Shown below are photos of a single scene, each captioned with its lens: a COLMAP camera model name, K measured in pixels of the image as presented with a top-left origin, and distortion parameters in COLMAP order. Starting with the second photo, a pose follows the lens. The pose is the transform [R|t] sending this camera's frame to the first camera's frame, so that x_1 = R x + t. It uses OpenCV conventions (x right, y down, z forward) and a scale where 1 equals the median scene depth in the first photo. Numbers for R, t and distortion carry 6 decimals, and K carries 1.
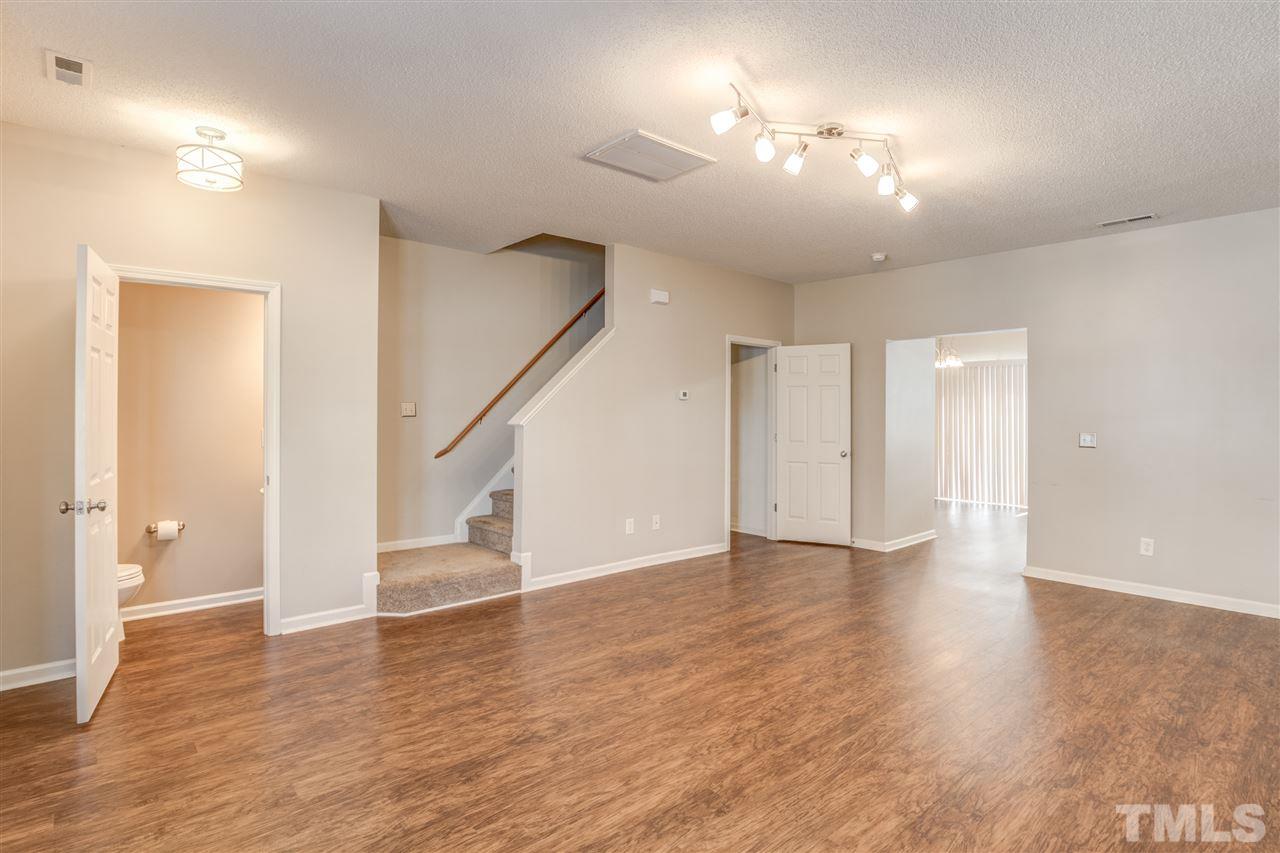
lens RADIAL K [[650.5, 0, 635.1], [0, 650.5, 410.9], [0, 0, 1]] dist [-0.029353, 0.001118]
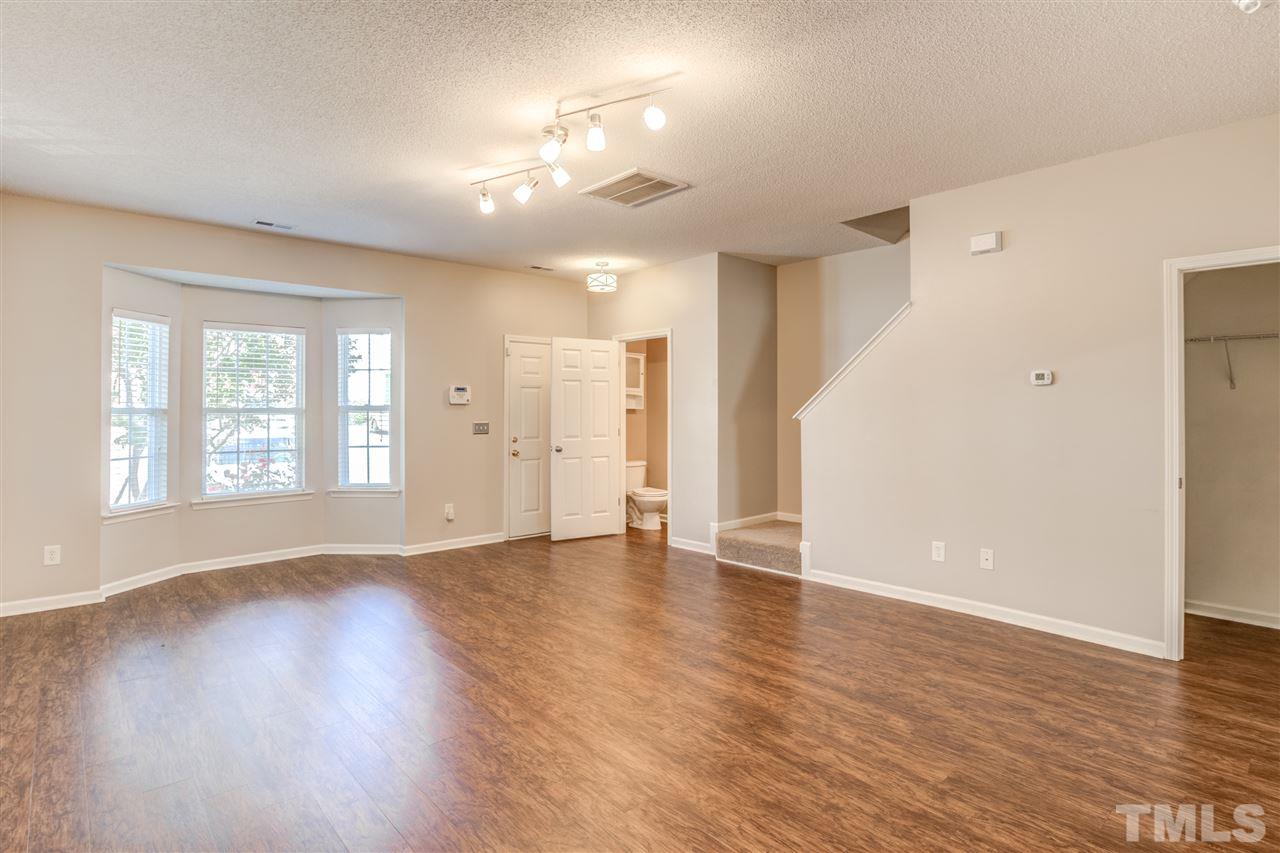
lens RADIAL K [[645.5, 0, 647.2], [0, 645.5, 407.6], [0, 0, 1]] dist [-0.040516, 0.001115]
pose [[0.022633, -0.003358, -0.999738, 1.280555], [0.008501, 0.999959, -0.003166, 0.008193], [0.999708, -0.008427, 0.022661, 1.088058]]
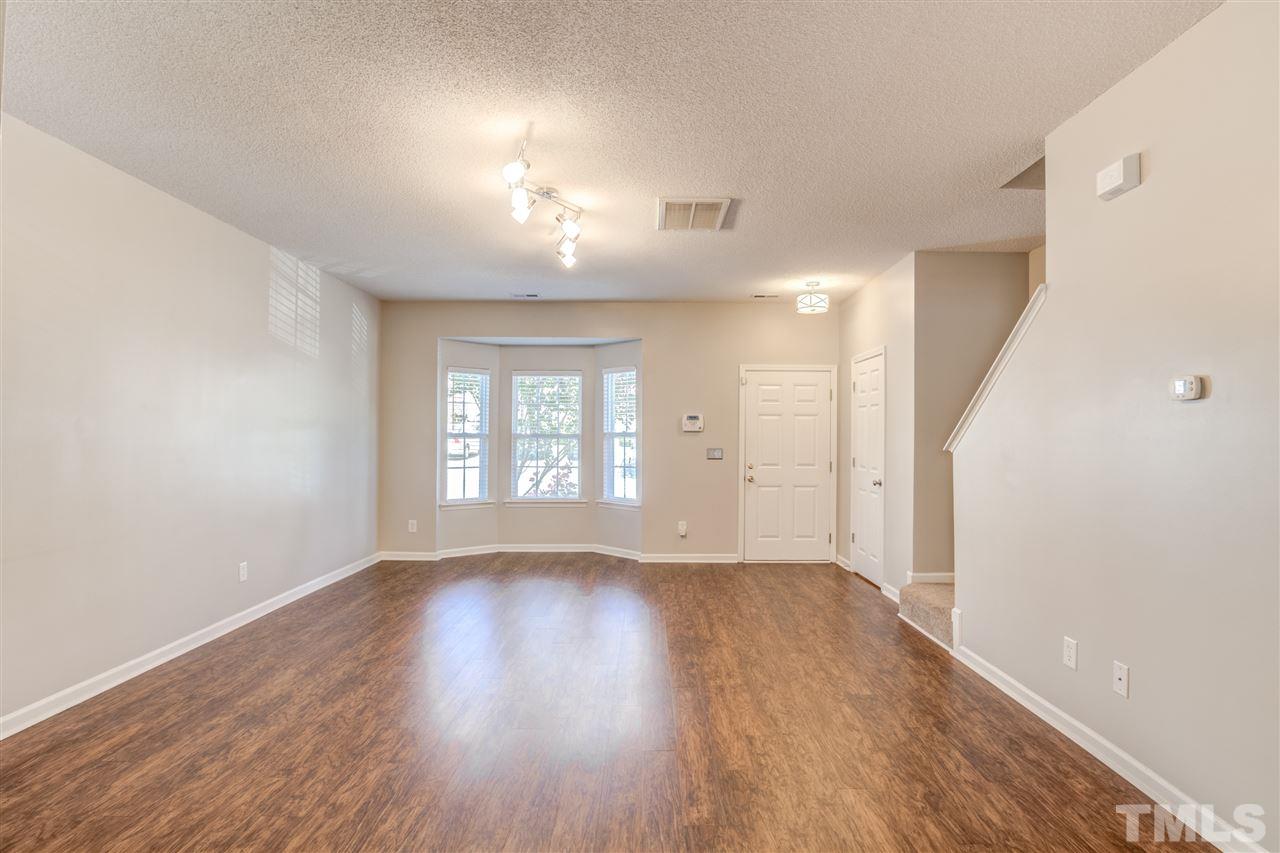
lens RADIAL K [[642.6, 0, 651.2], [0, 642.6, 425.4], [0, 0, 1]] dist [-0.037246, 0.010164]
pose [[-0.656067, -0.016265, -0.754528, 1.020093], [-0.000600, 0.999779, -0.021030, 0.012361], [0.754703, -0.013344, -0.655931, 1.849243]]
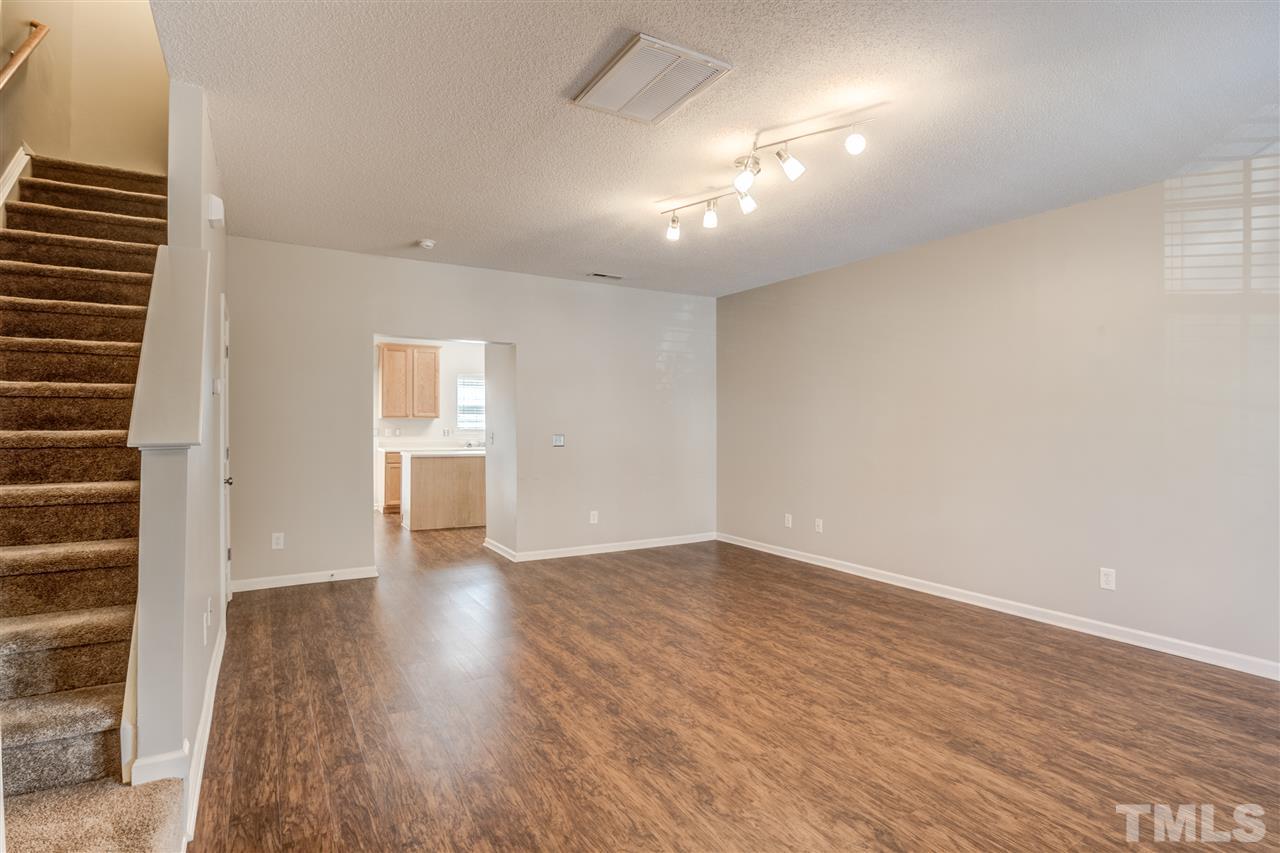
lens RADIAL K [[642.6, 0, 651.2], [0, 642.6, 425.4], [0, 0, 1]] dist [-0.037246, 0.010164]
pose [[0.167465, -0.005454, 0.985863, -0.780177], [-0.010183, 0.999922, 0.007262, 0.005320], [-0.985825, -0.011255, 0.167396, 0.947054]]
